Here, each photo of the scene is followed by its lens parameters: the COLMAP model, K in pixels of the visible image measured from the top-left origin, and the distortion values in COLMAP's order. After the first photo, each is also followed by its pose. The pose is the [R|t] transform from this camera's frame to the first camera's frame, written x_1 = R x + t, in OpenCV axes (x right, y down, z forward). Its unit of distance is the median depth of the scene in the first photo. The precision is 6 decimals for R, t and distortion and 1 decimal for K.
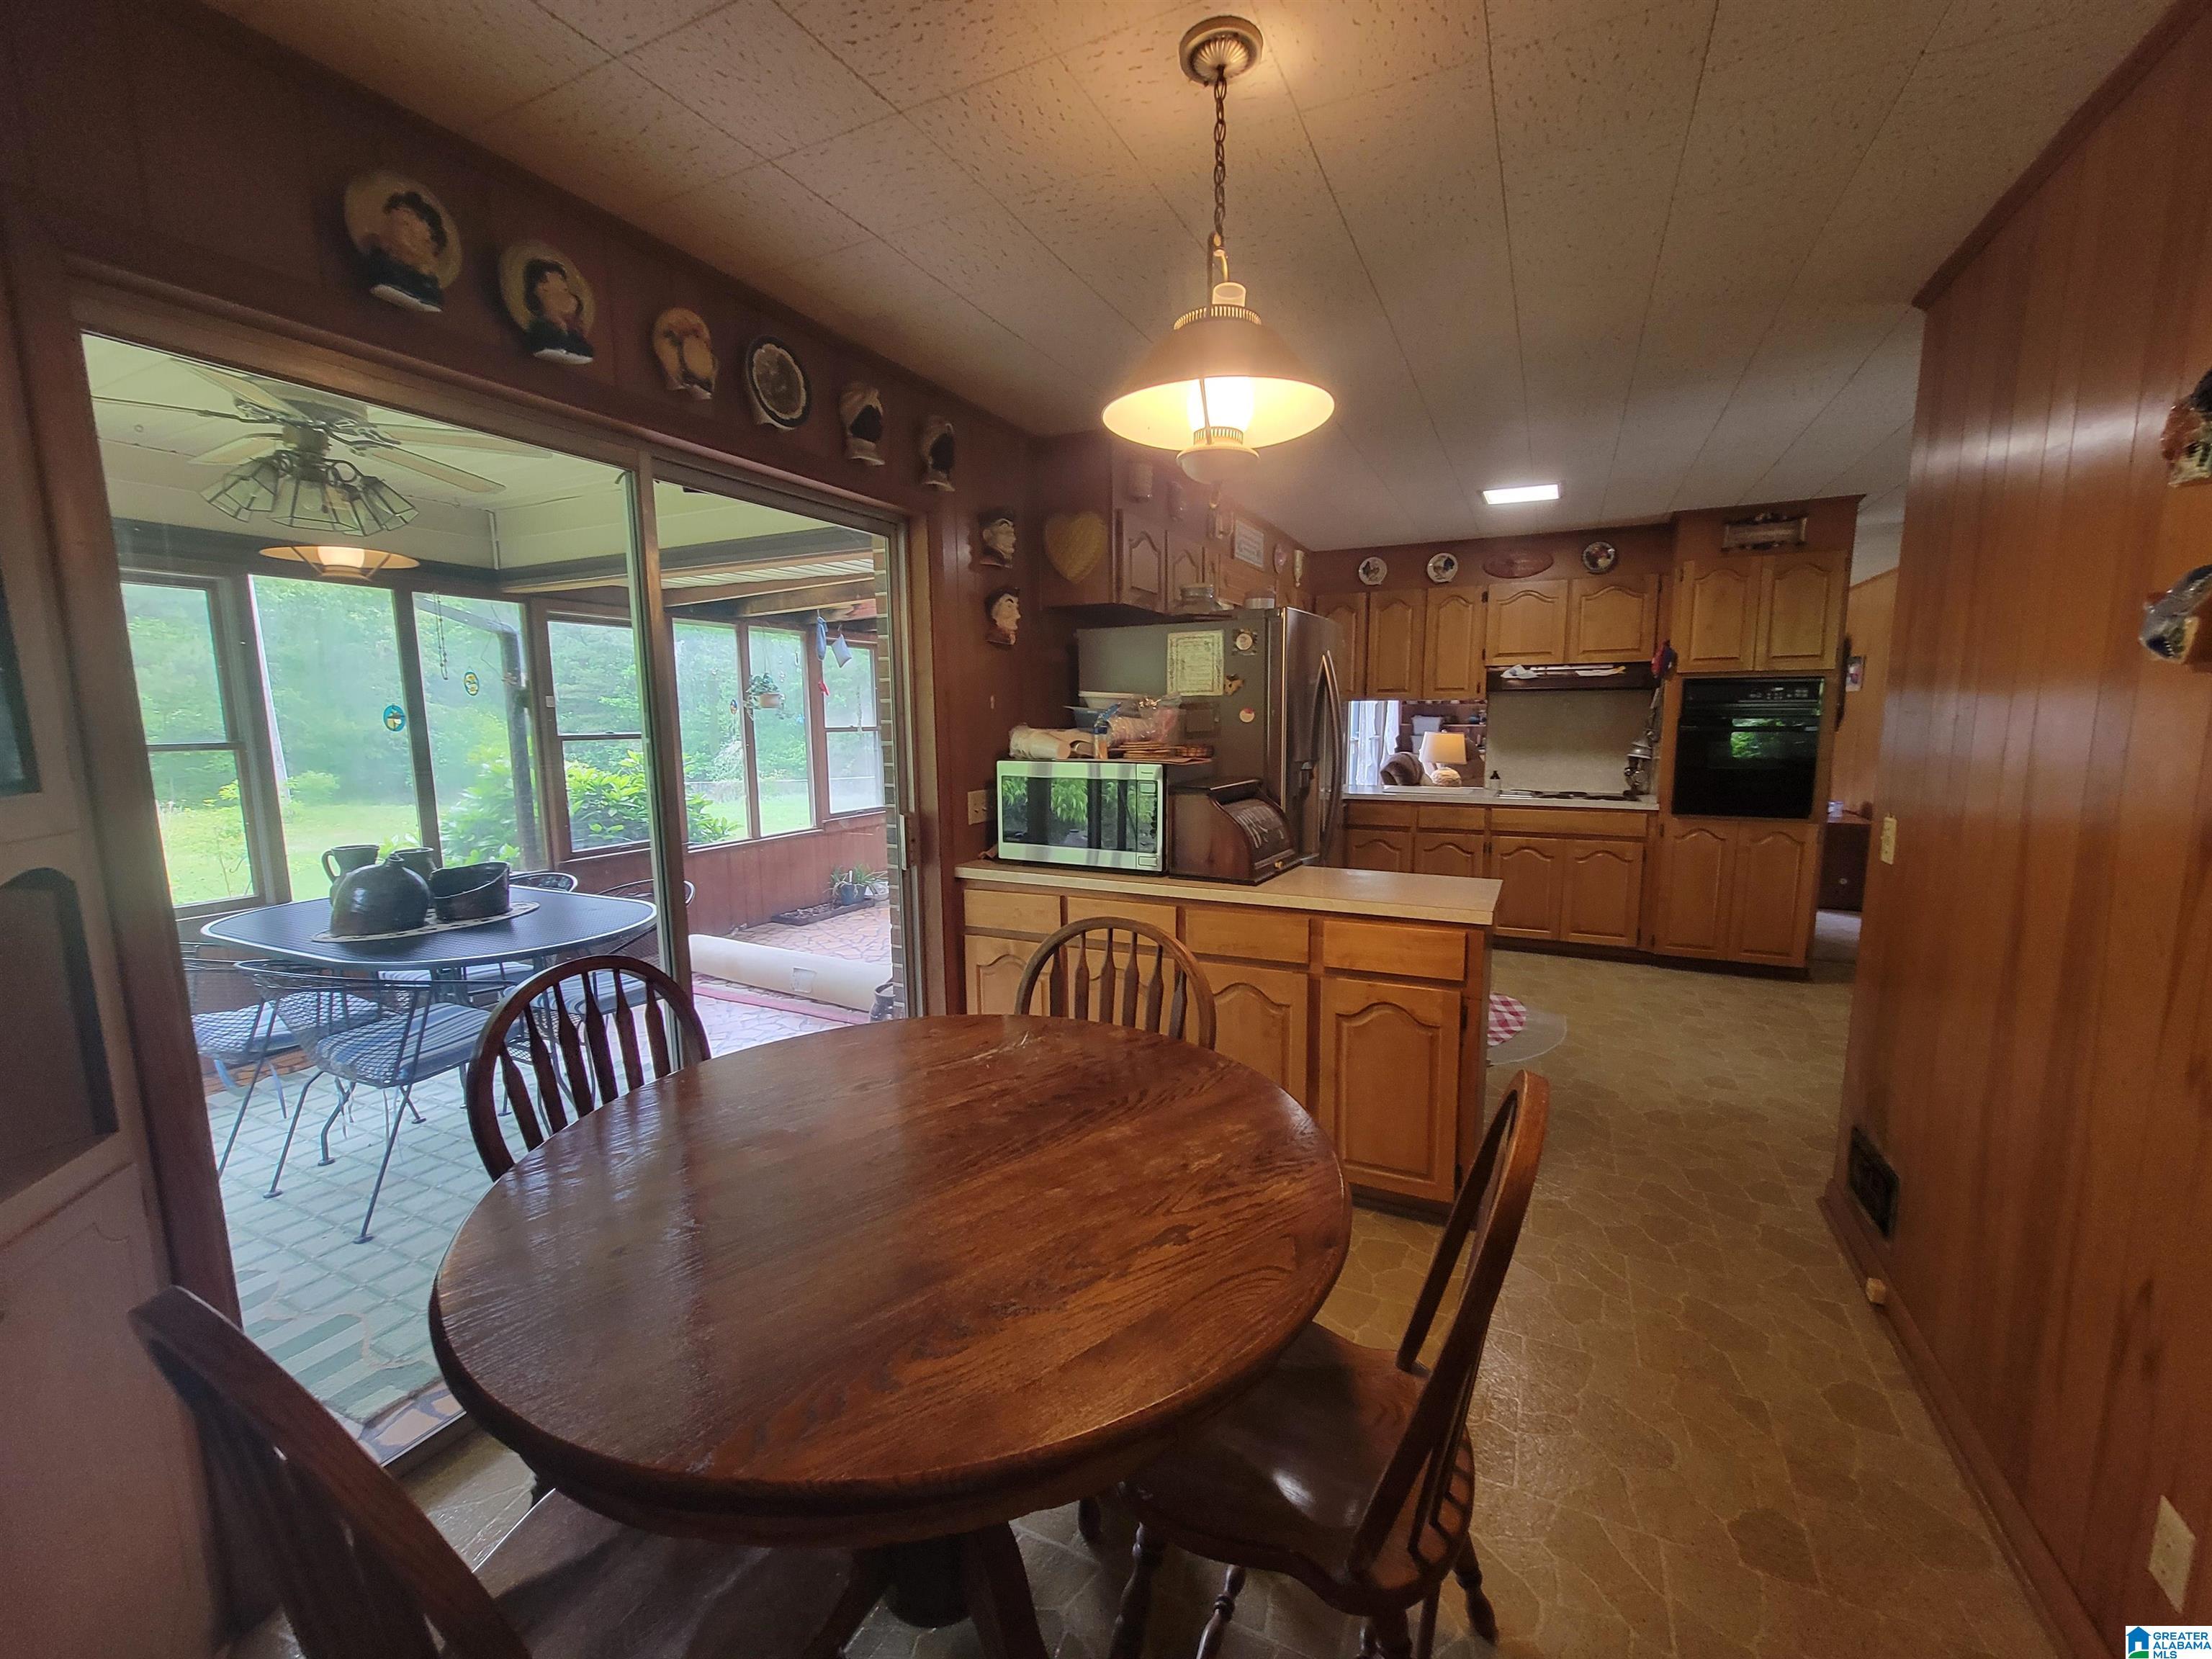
lens RADIAL K [[902.4, 0, 1111.7], [0, 902.4, 843.3], [0, 0, 1]] dist [-0.003830, 0.000967]
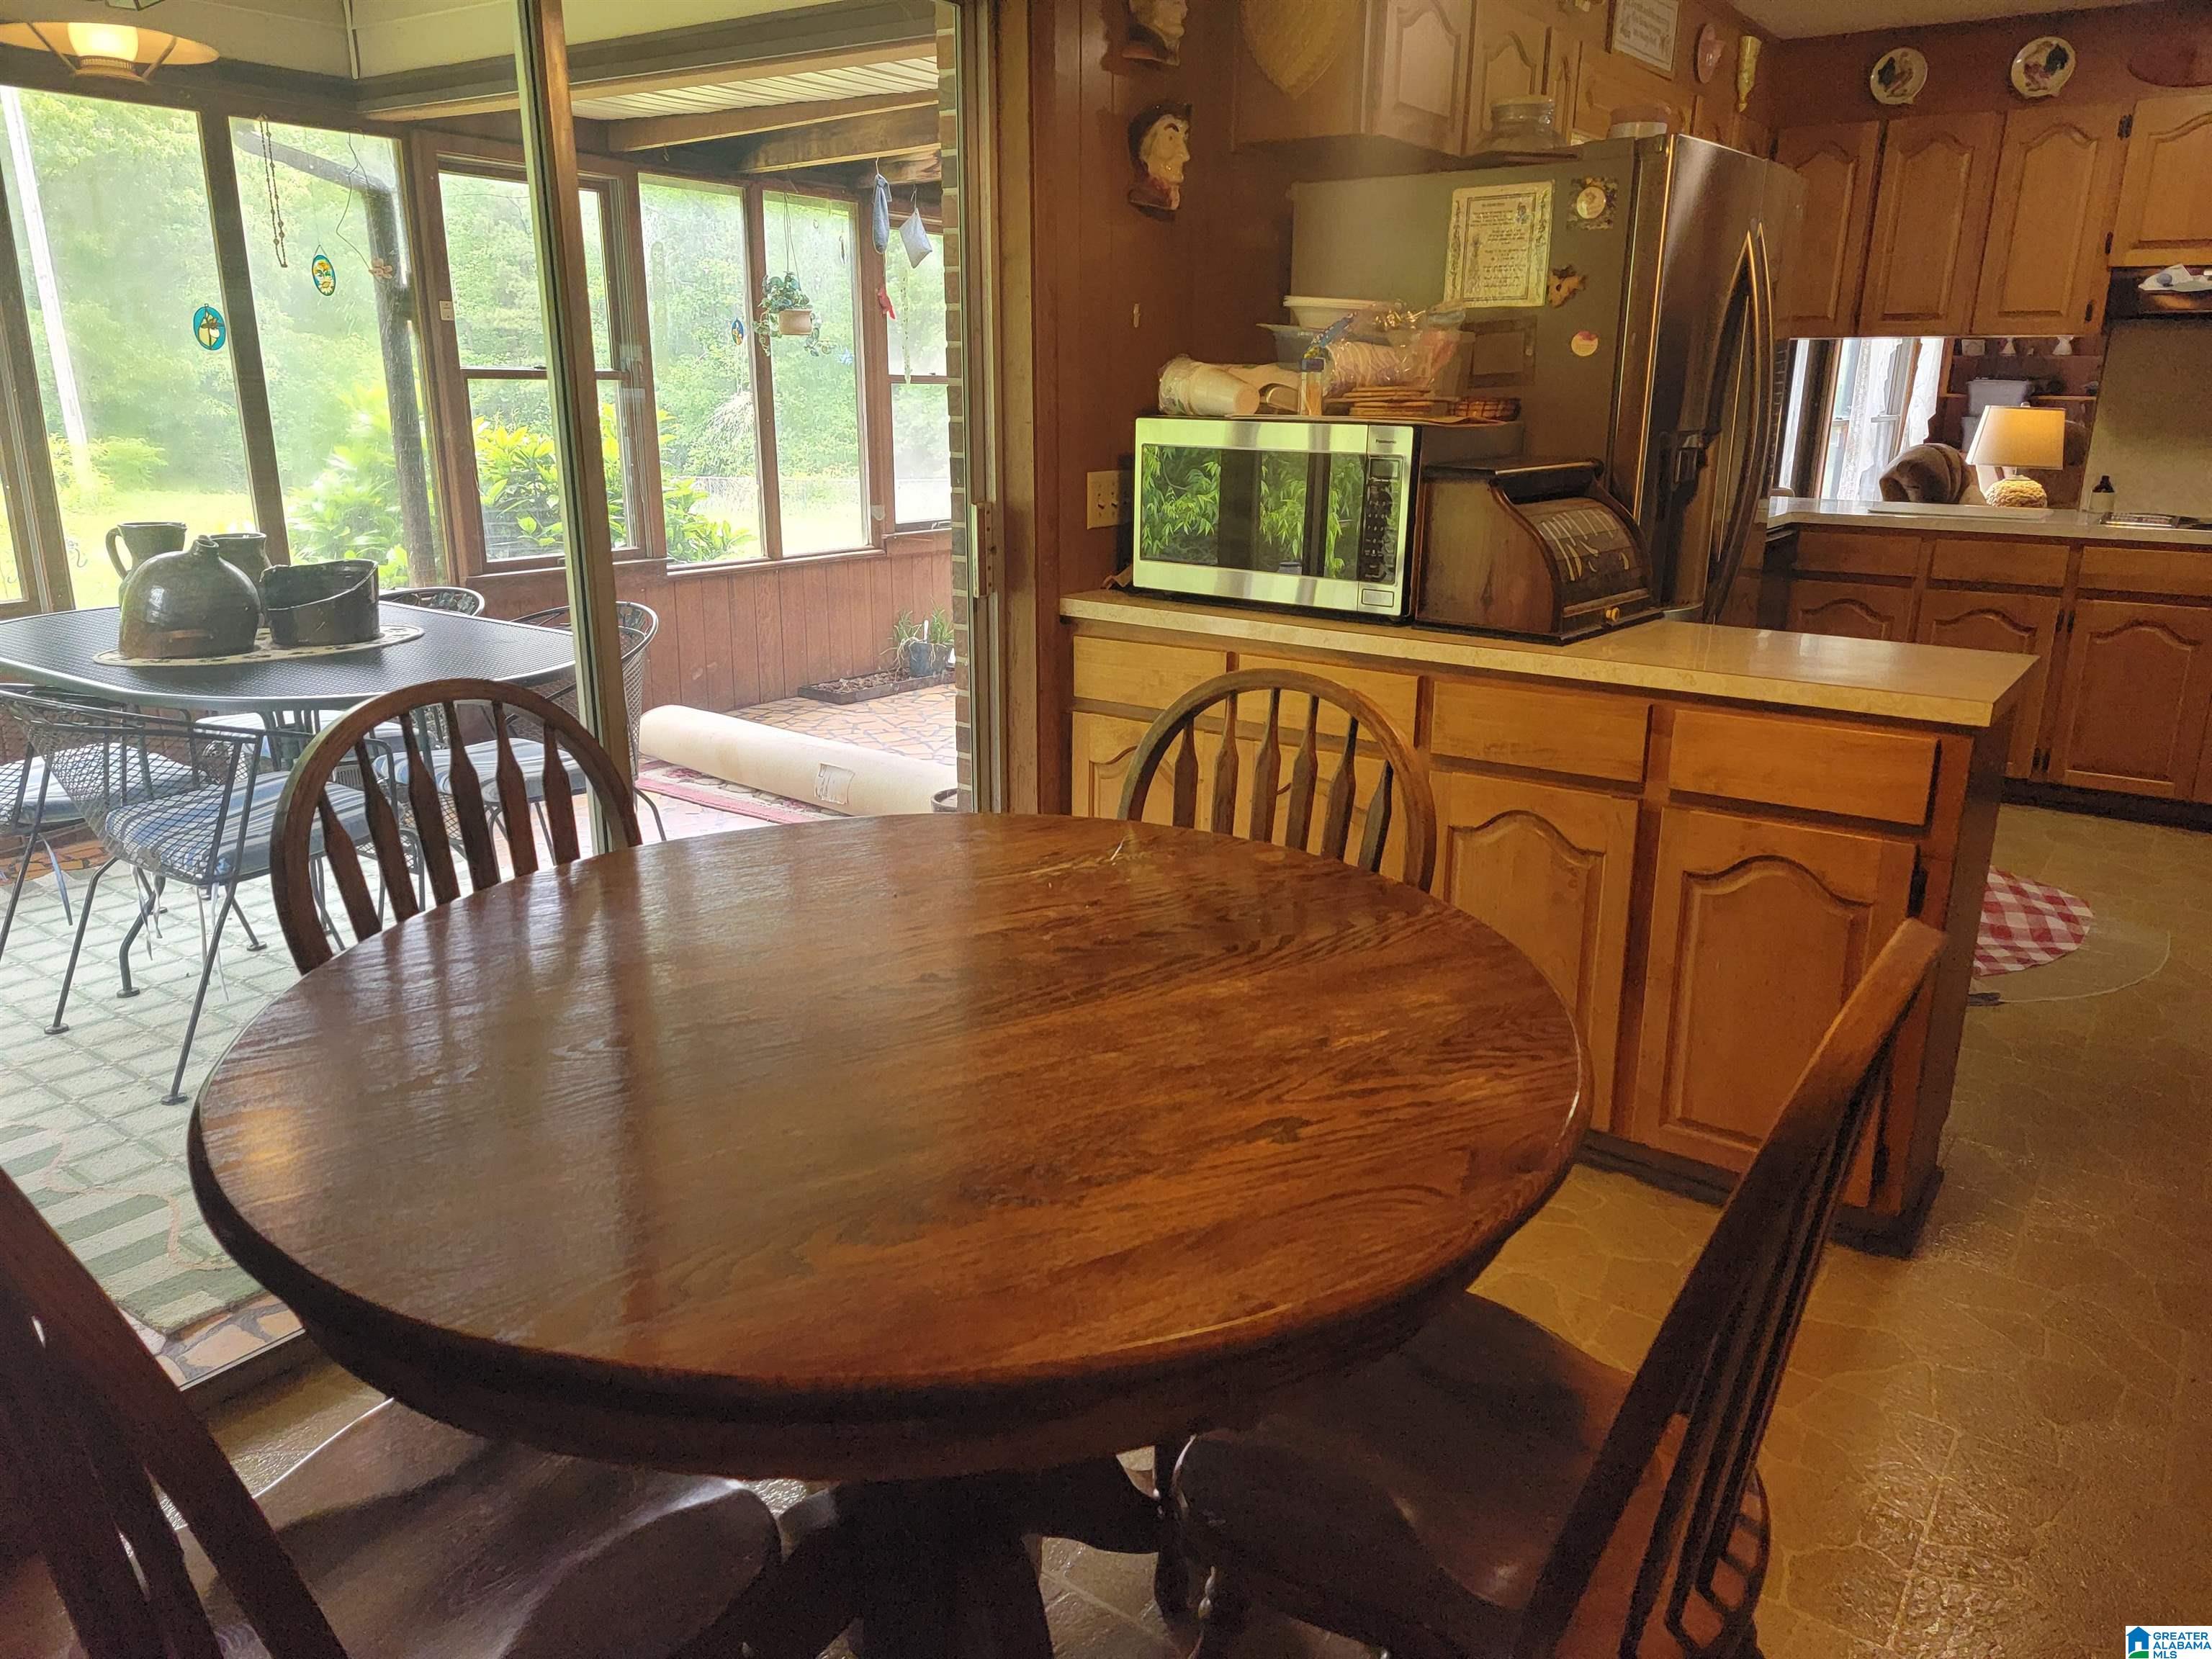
lens RADIAL K [[1543.2, 0, 1147.3], [0, 1543.2, 808.9], [0, 0, 1]] dist [0.074561, -0.060084]
pose [[0.986299, 0.063242, -0.152366, 0.049473], [-0.043294, 0.990456, 0.130852, 0.028212], [0.159187, -0.122462, 0.979624, -0.018047]]
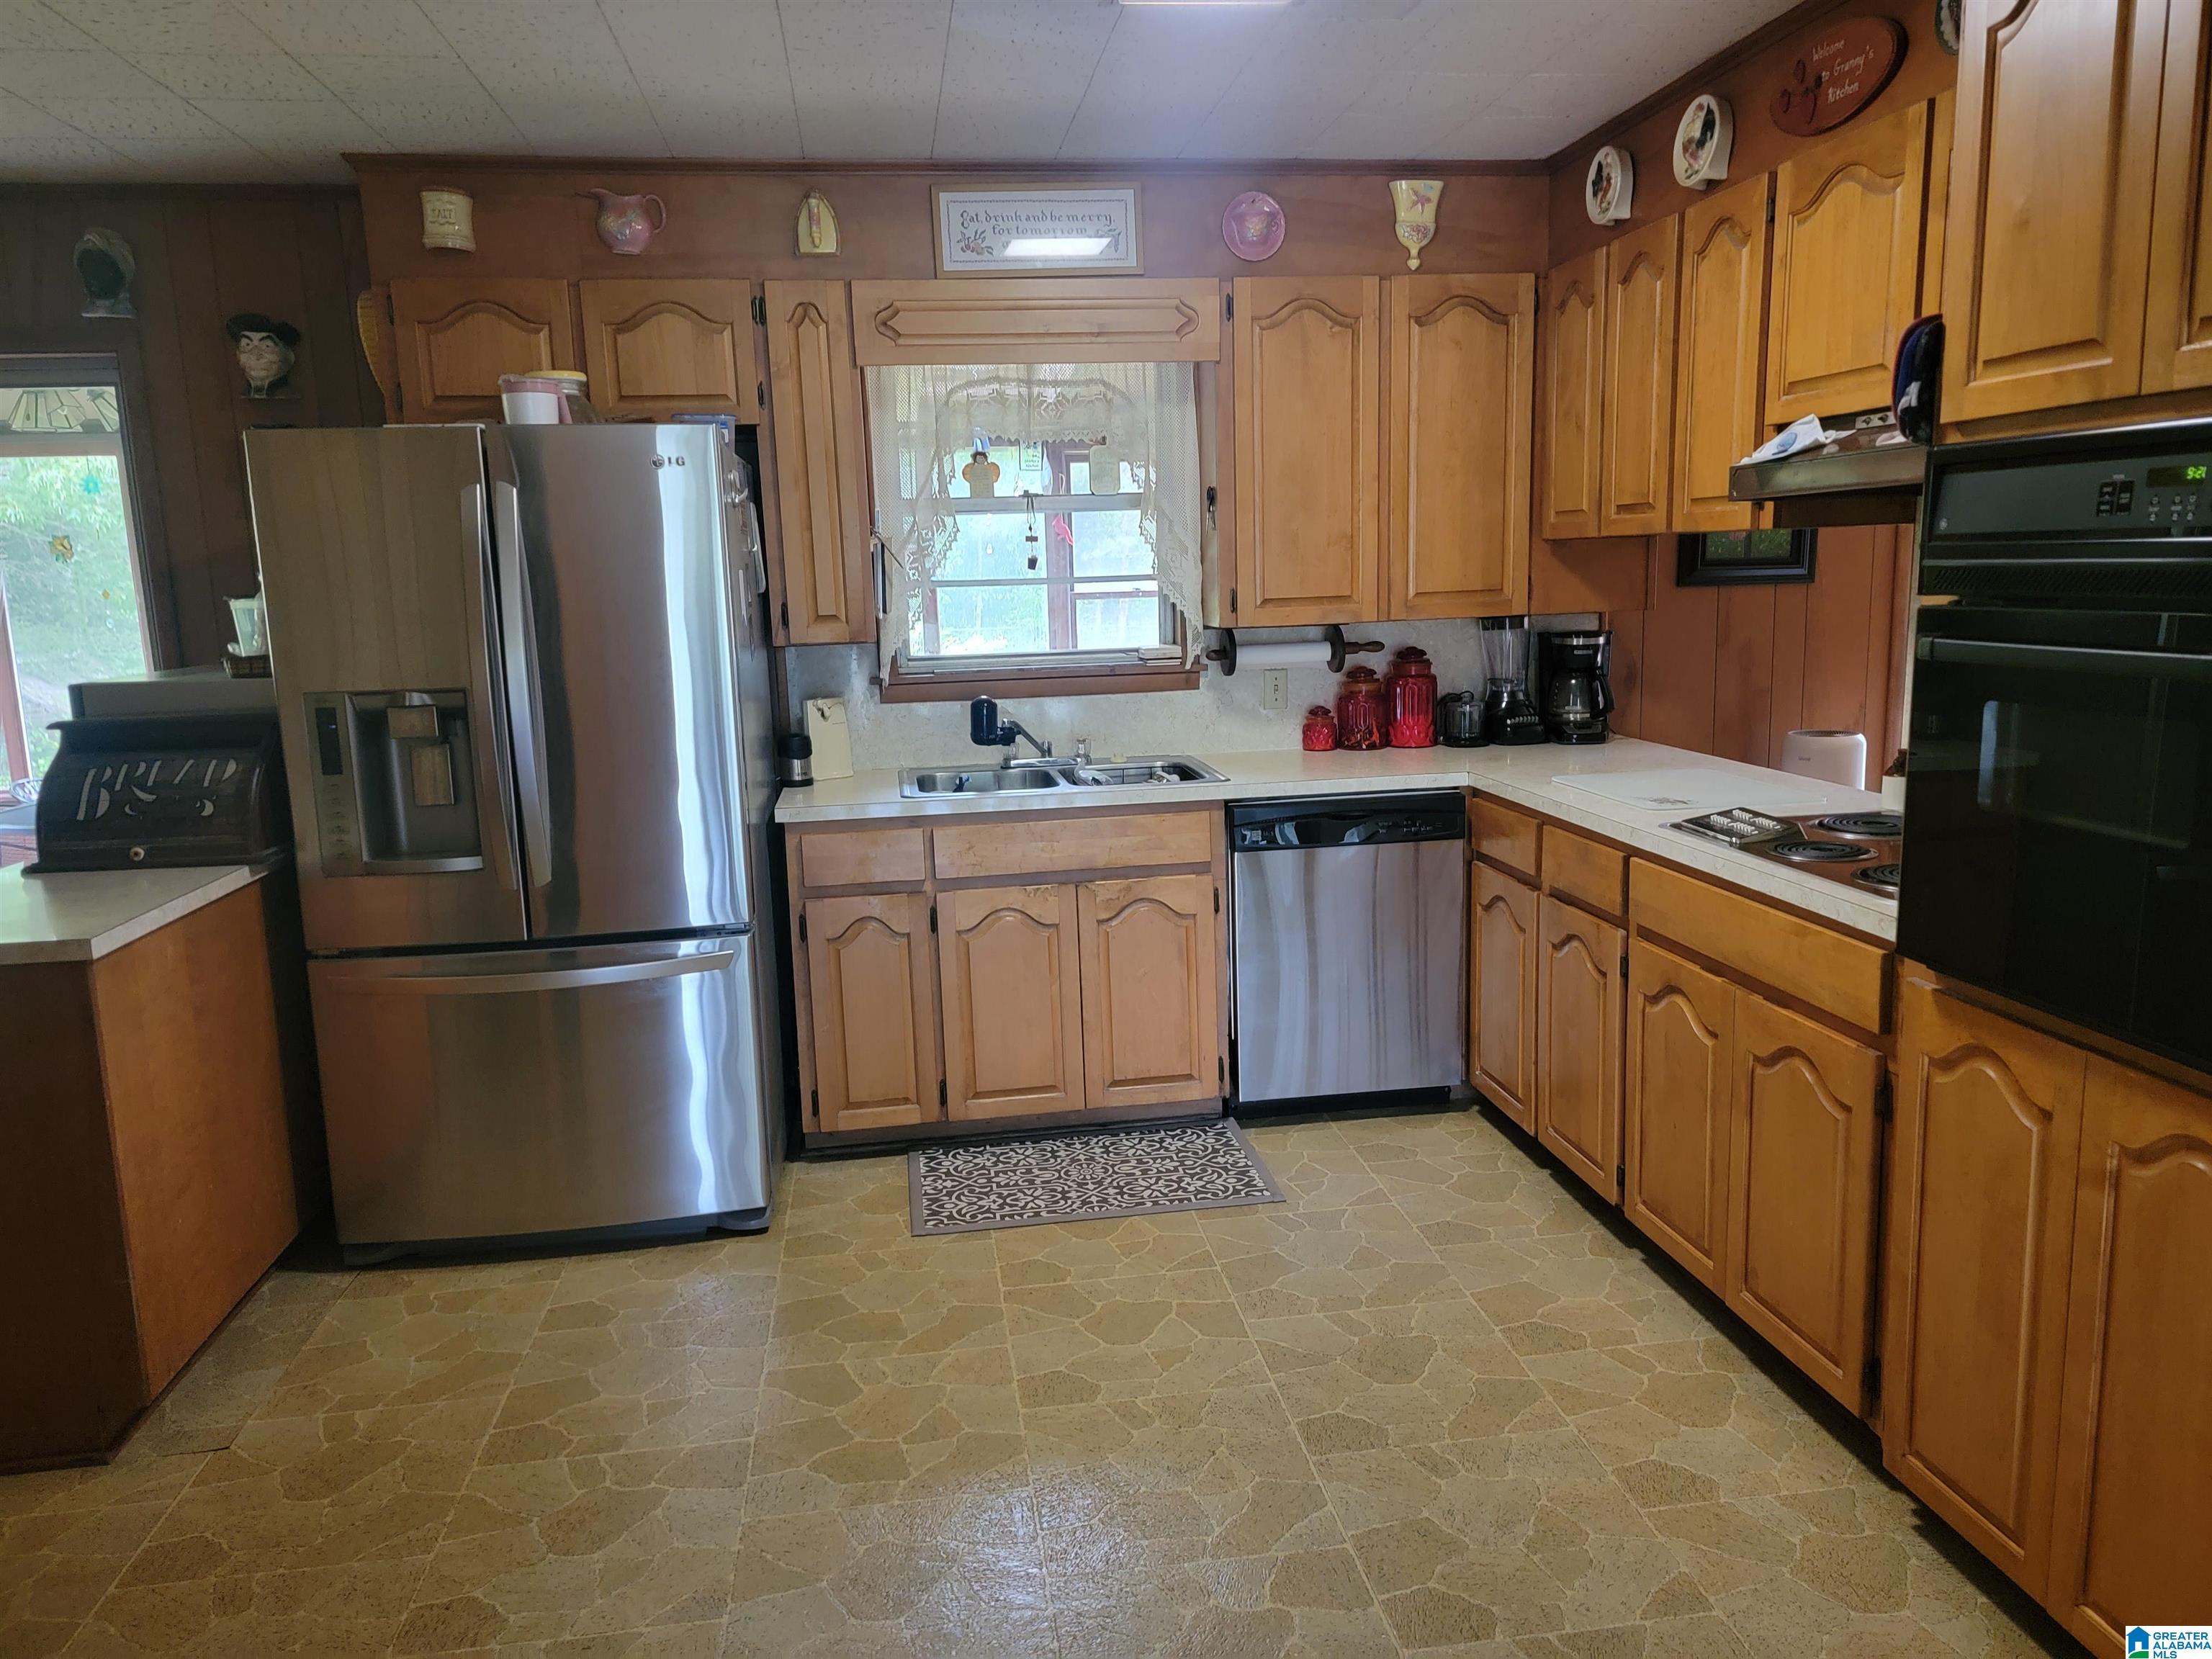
lens RADIAL K [[1543.2, 0, 1102.1], [0, 1543.2, 823.1], [0, 0, 1]] dist [0.074561, -0.060084]
pose [[0.556951, 0.126395, -0.820871, 1.329627], [-0.086595, 0.991803, 0.093961, -0.150140], [0.826018, 0.018752, 0.563331, 0.843888]]
